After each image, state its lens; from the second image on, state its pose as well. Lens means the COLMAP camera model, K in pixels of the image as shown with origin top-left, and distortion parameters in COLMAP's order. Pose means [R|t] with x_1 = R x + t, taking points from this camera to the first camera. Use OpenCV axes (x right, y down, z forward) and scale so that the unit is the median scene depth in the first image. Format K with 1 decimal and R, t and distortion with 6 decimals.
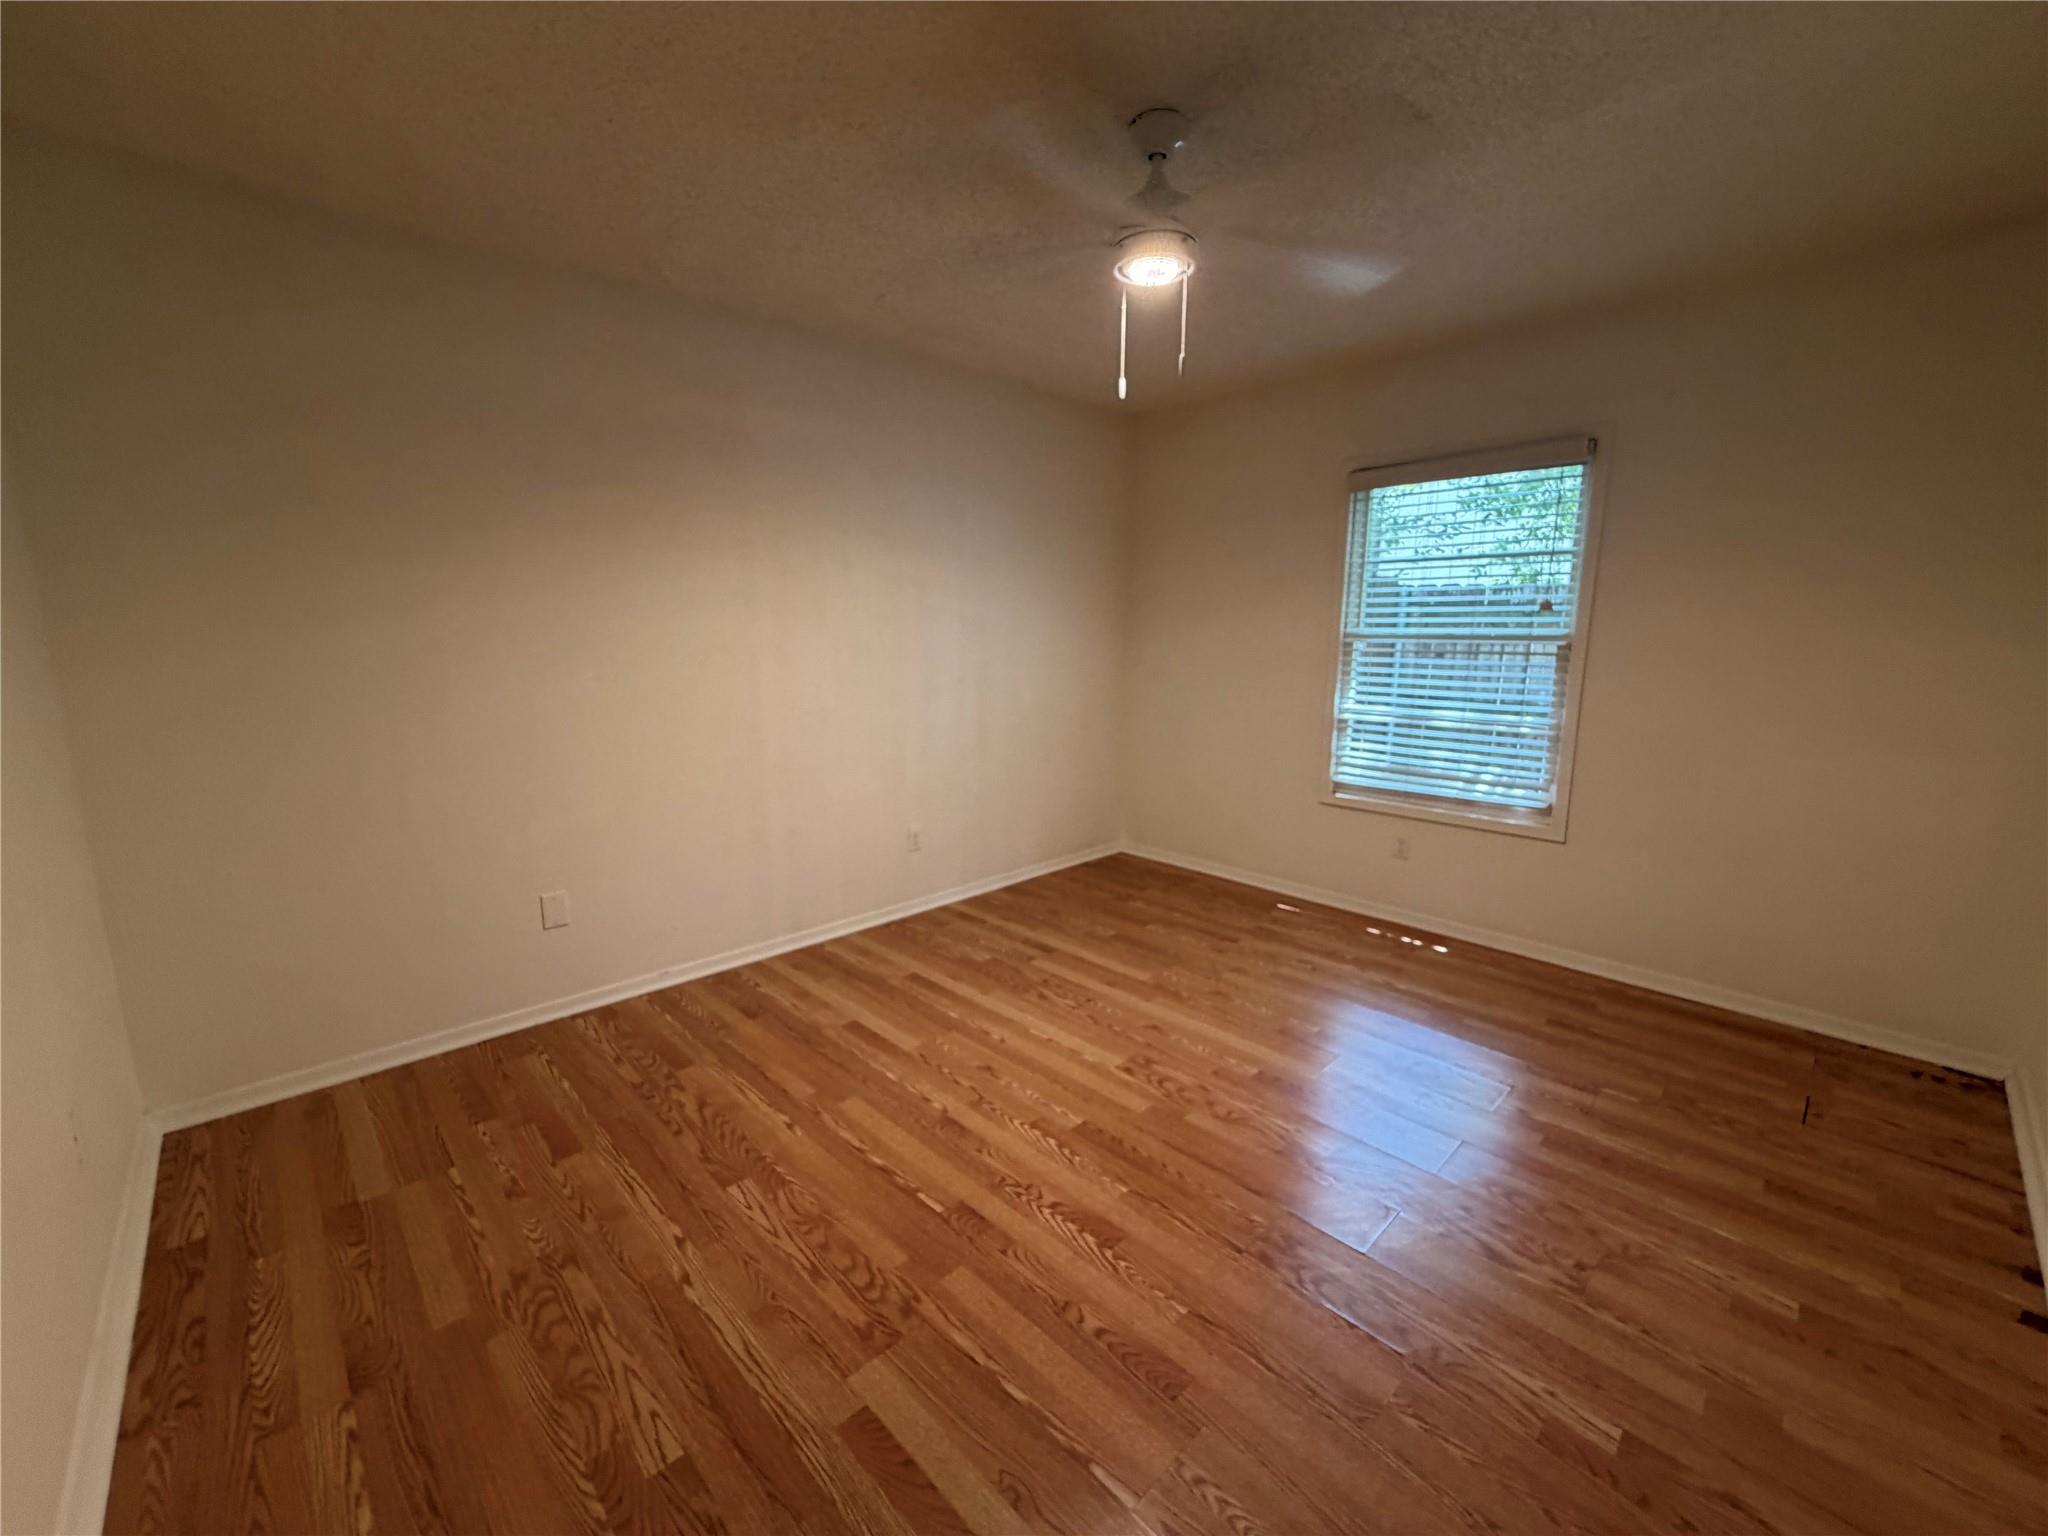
lens RADIAL K [[815.8, 0, 1014.1], [0, 815.8, 769.0], [0, 0, 1]] dist [0.000659, -0.000261]
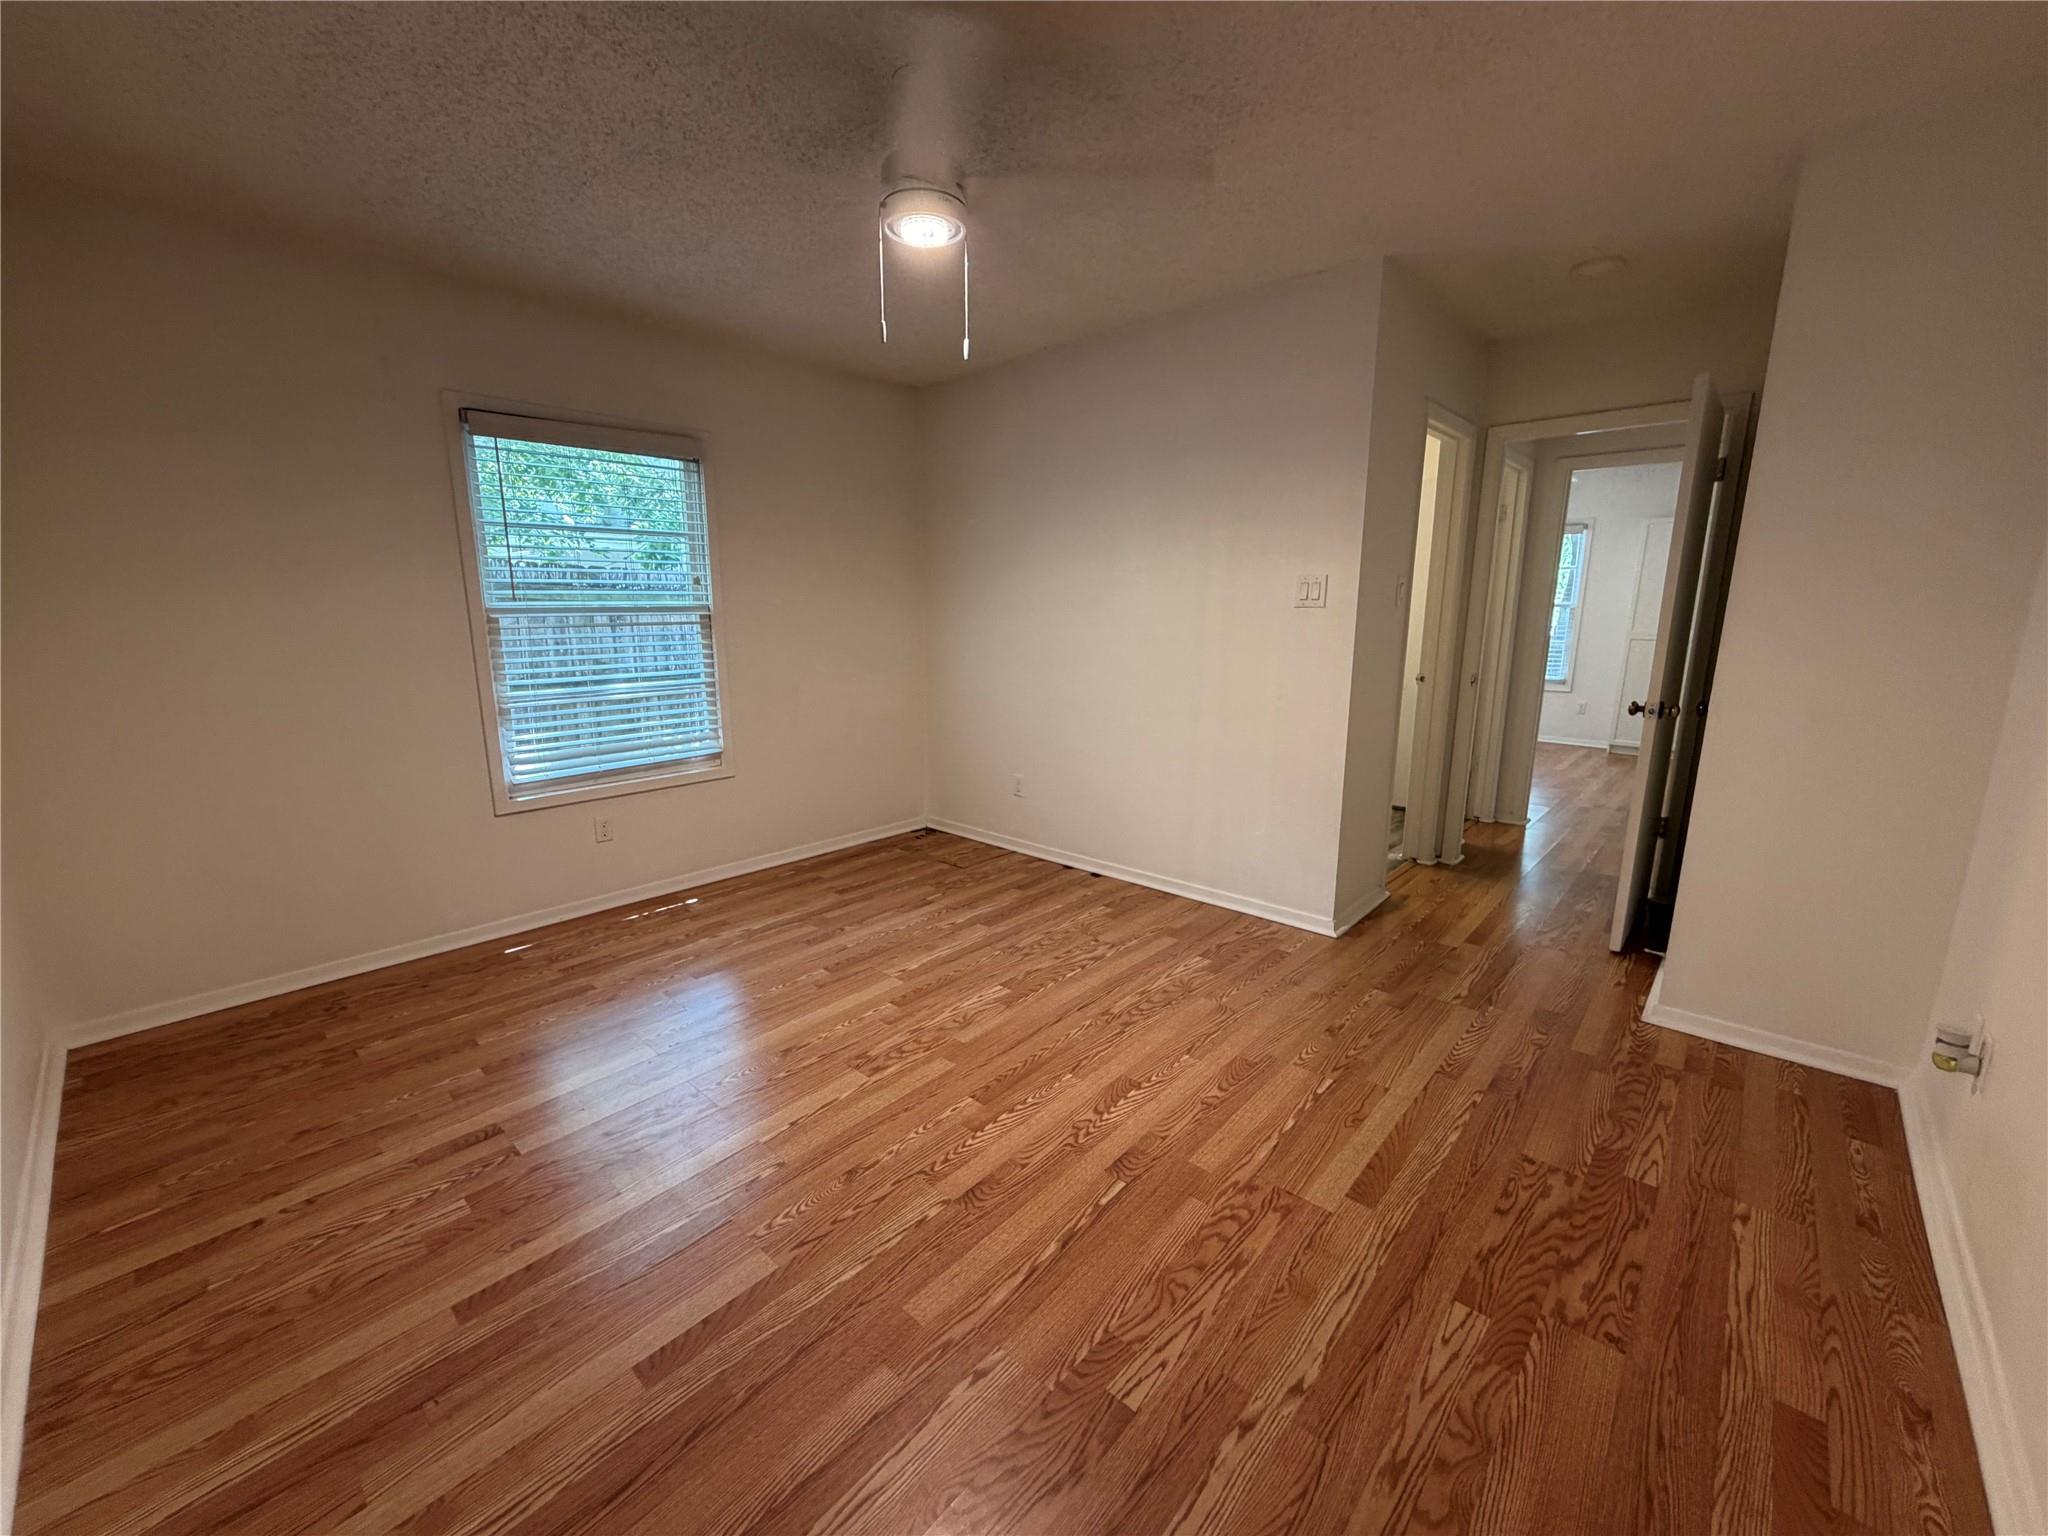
lens RADIAL K [[815.8, 0, 1014.1], [0, 815.8, 769.0], [0, 0, 1]] dist [0.000659, -0.000261]
pose [[-0.066246, -0.200020, 0.977550, -0.915954], [0.176914, 0.961825, 0.208791, -0.168533], [-0.981994, 0.186774, -0.028330, 1.024557]]
